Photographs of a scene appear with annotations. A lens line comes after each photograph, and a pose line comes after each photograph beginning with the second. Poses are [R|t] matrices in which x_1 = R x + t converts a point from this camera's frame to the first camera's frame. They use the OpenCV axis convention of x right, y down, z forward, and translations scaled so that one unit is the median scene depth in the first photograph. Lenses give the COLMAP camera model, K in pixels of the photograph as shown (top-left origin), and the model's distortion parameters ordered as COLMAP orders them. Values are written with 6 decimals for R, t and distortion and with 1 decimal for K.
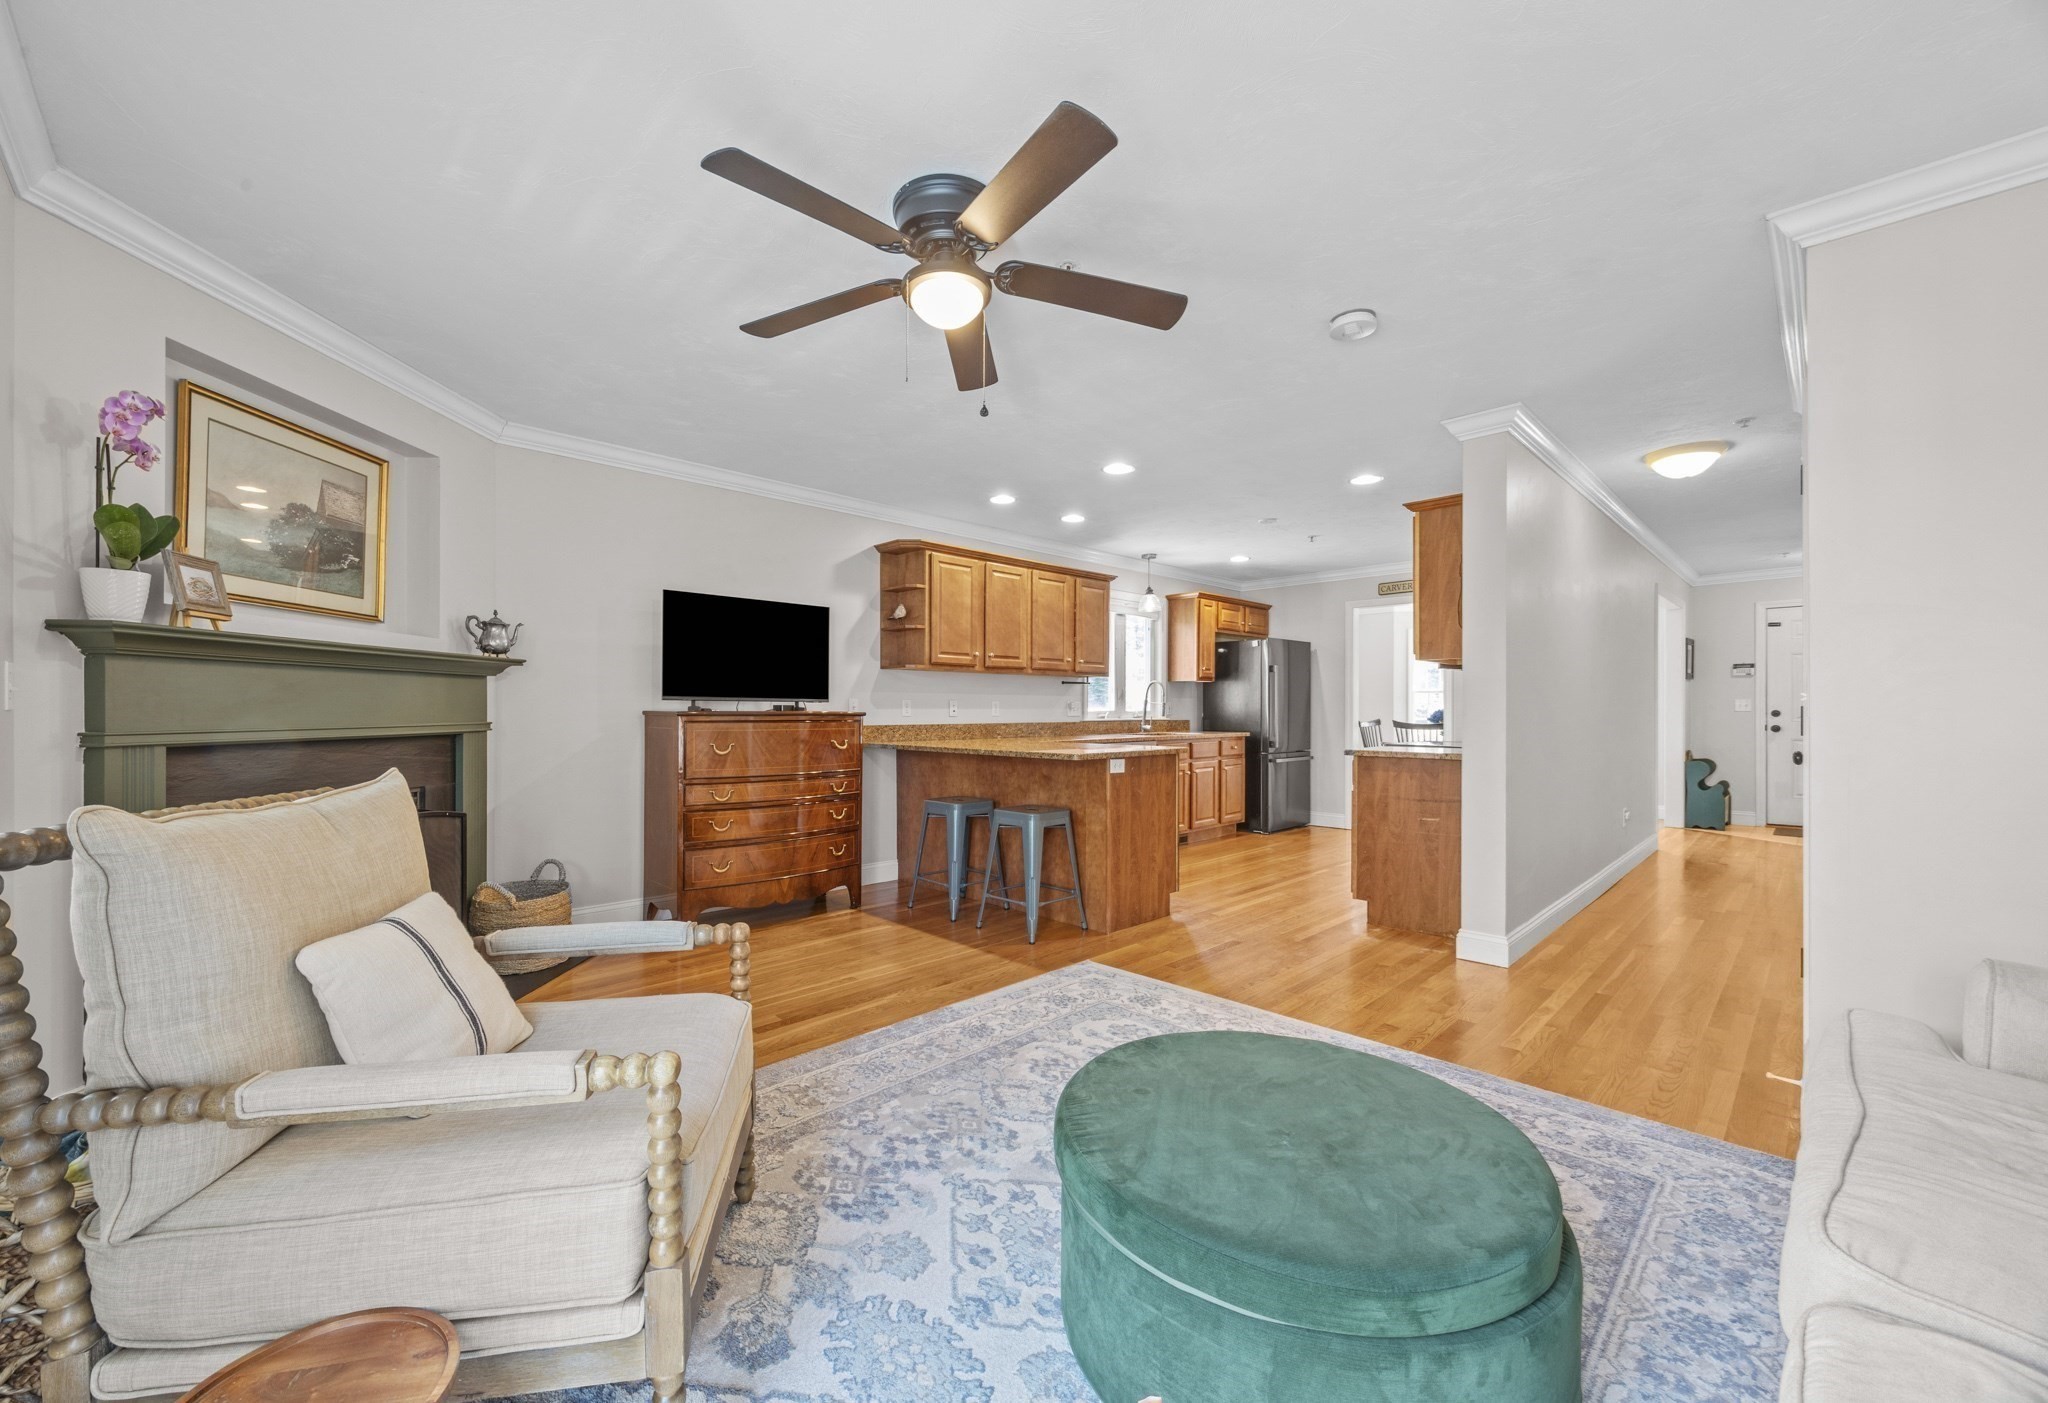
lens RADIAL K [[790.9, 0, 1003.2], [0, 790.9, 717.7], [0, 0, 1]] dist [-0.001708, 0.000047]
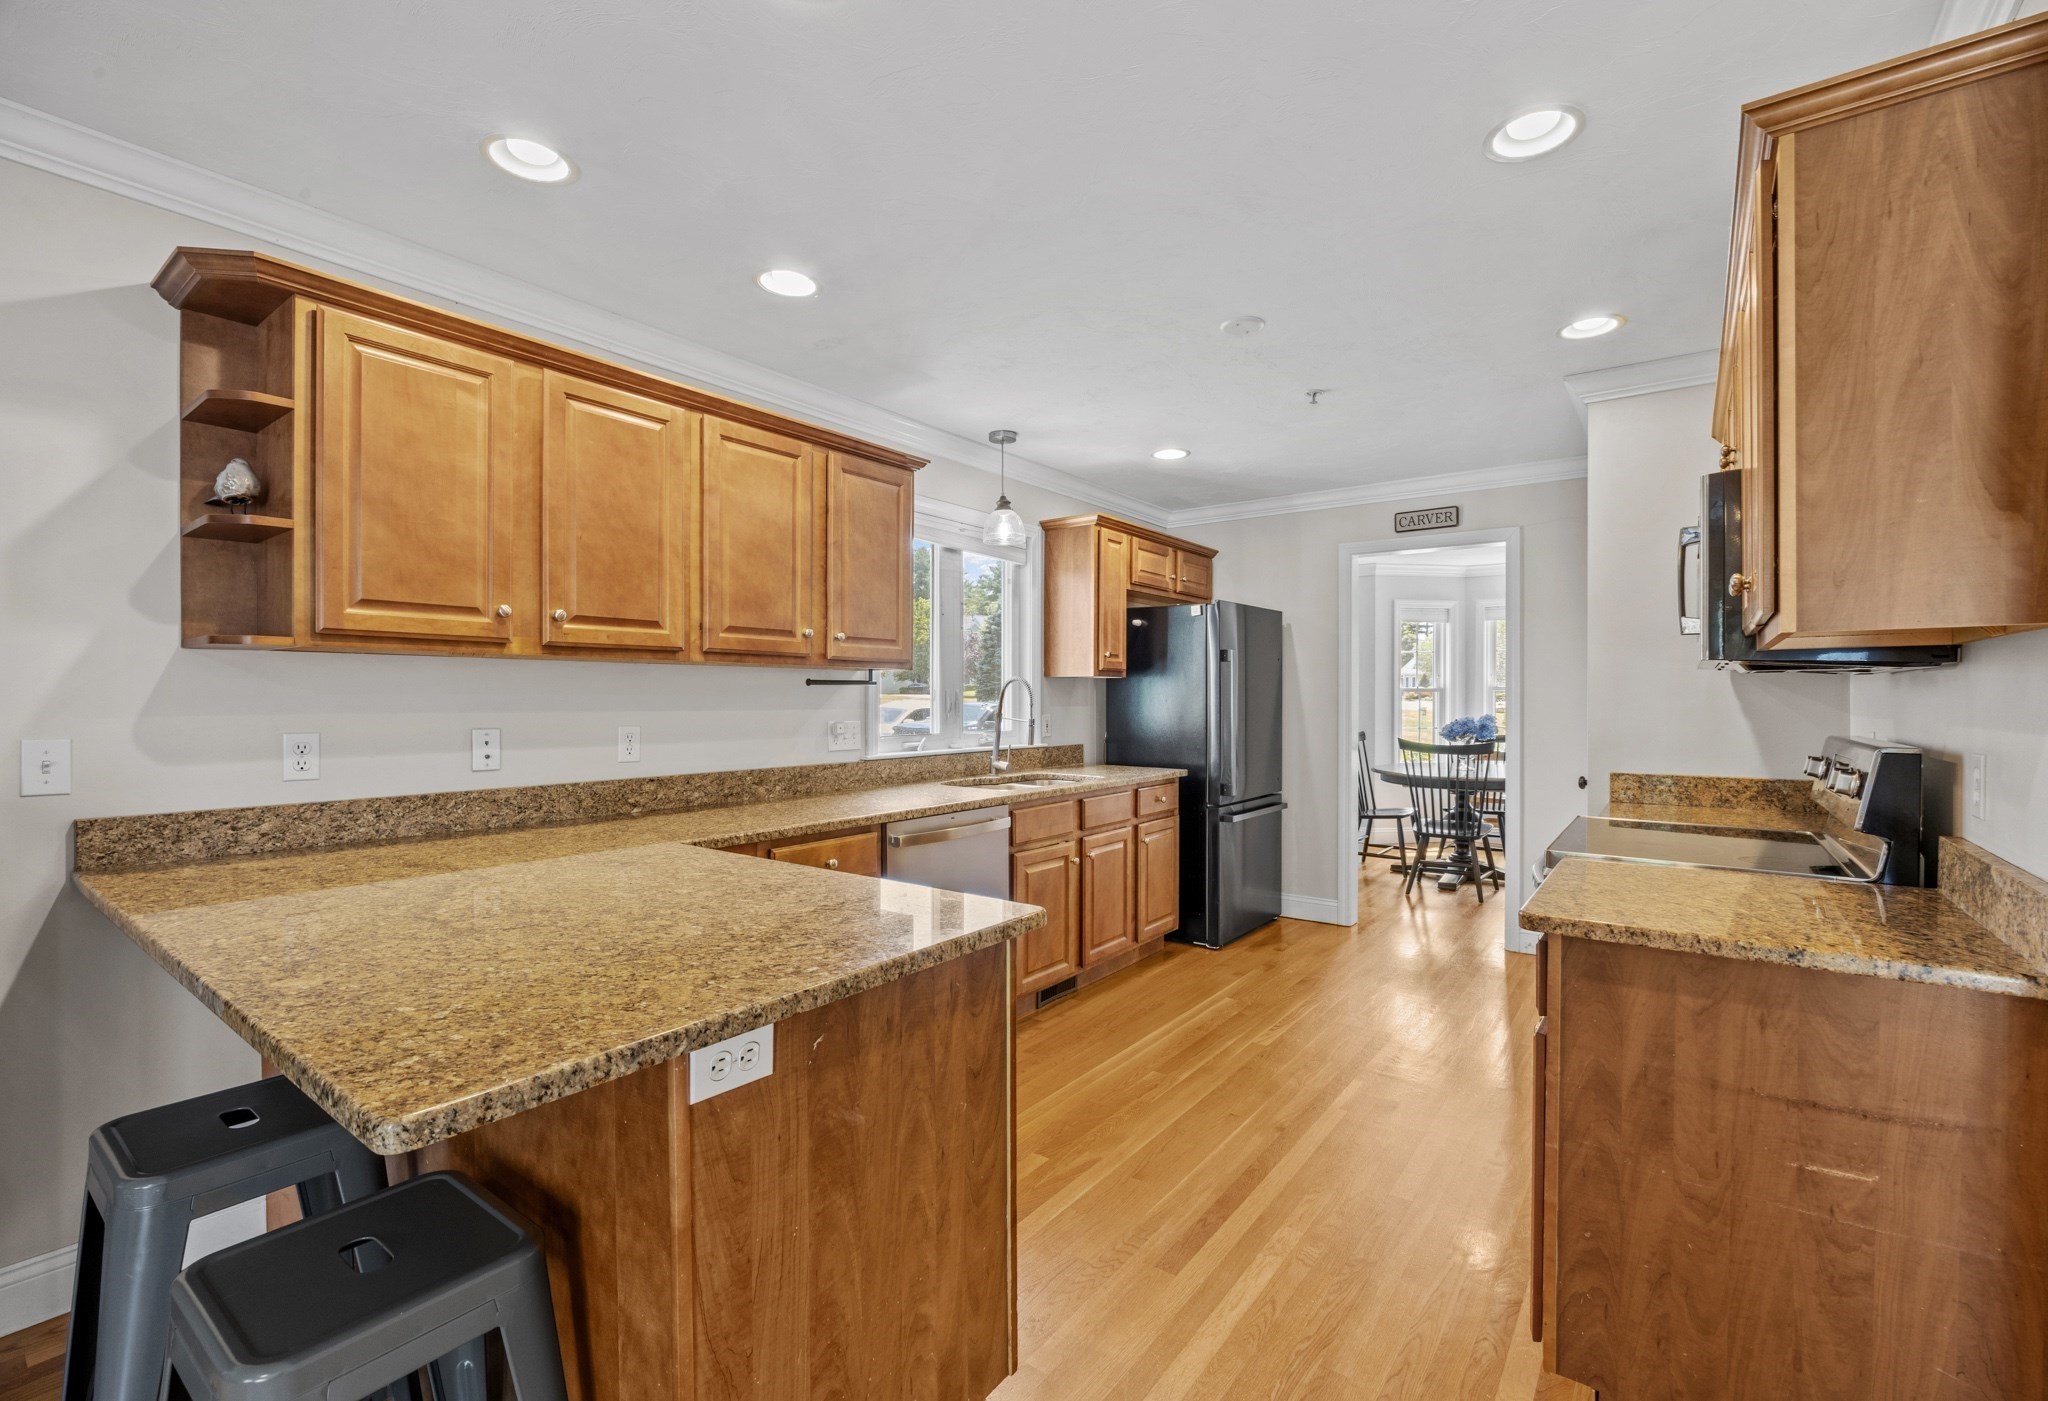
lens RADIAL K [[896.7, 0, 1039.7], [0, 896.7, 698.0], [0, 0, 1]] dist [0.000947, 0.000042]
pose [[0.986309, 0.000505, 0.164907, 0.108637], [0.001237, 0.999945, -0.010457, -0.025854], [-0.164903, 0.010517, 0.986254, 0.407442]]
